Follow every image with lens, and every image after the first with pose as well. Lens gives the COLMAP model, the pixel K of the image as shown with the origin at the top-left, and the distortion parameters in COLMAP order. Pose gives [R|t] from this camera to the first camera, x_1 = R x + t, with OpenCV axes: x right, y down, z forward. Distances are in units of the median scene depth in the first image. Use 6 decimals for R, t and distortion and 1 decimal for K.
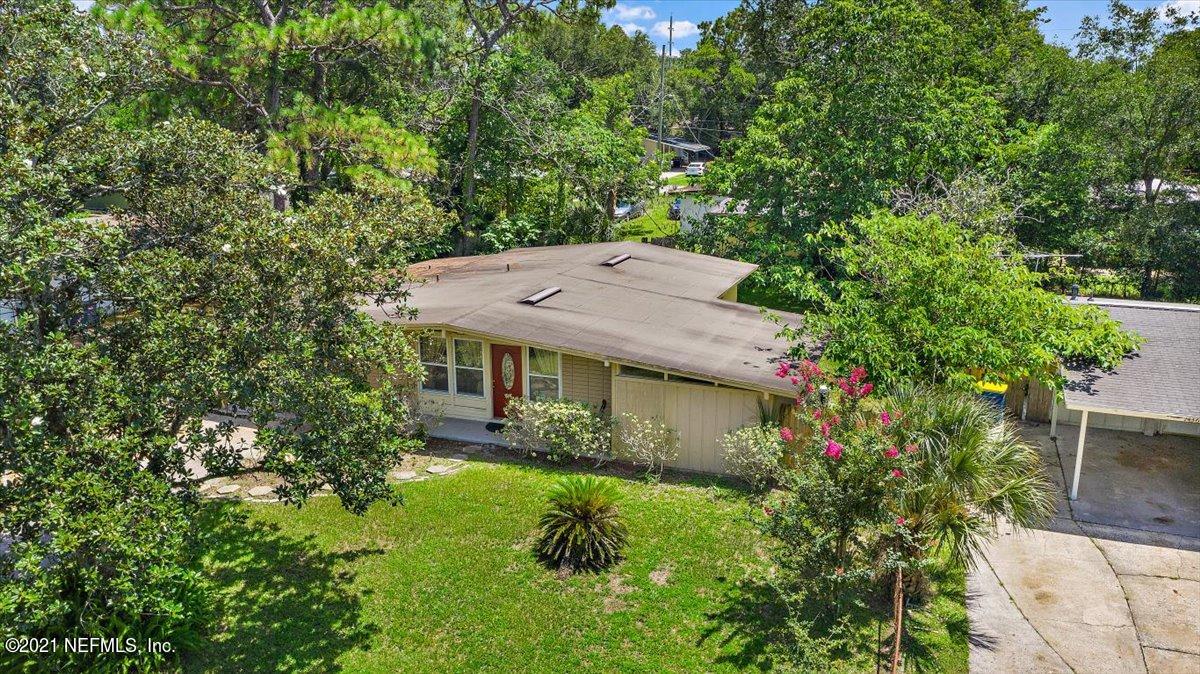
lens RADIAL K [[951.7, 0, 600.0], [0, 951.7, 337.0], [0, 0, 1]] dist [-0.006067, 0.008884]
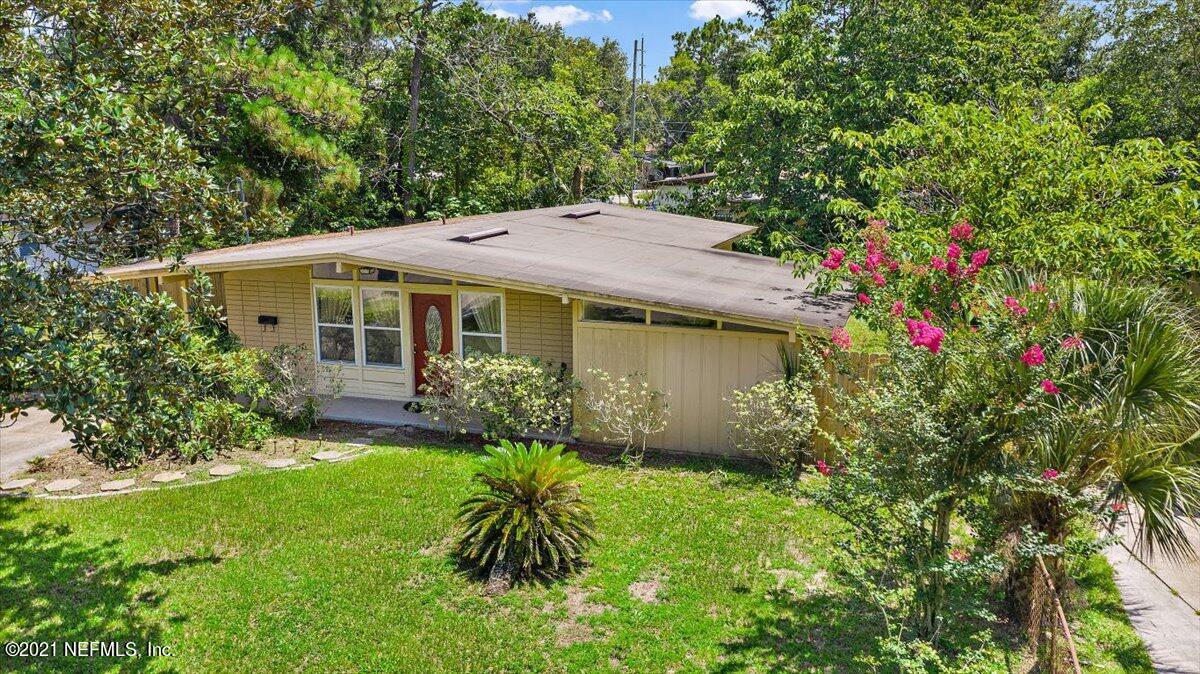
lens RADIAL K [[951.7, 0, 600.0], [0, 951.7, 337.0], [0, 0, 1]] dist [-0.006067, 0.008884]
pose [[0.999587, -0.008042, 0.027593, 0.014954], [0.009895, 0.997656, -0.067705, 0.116603], [-0.026984, 0.067950, 0.997324, 0.326820]]
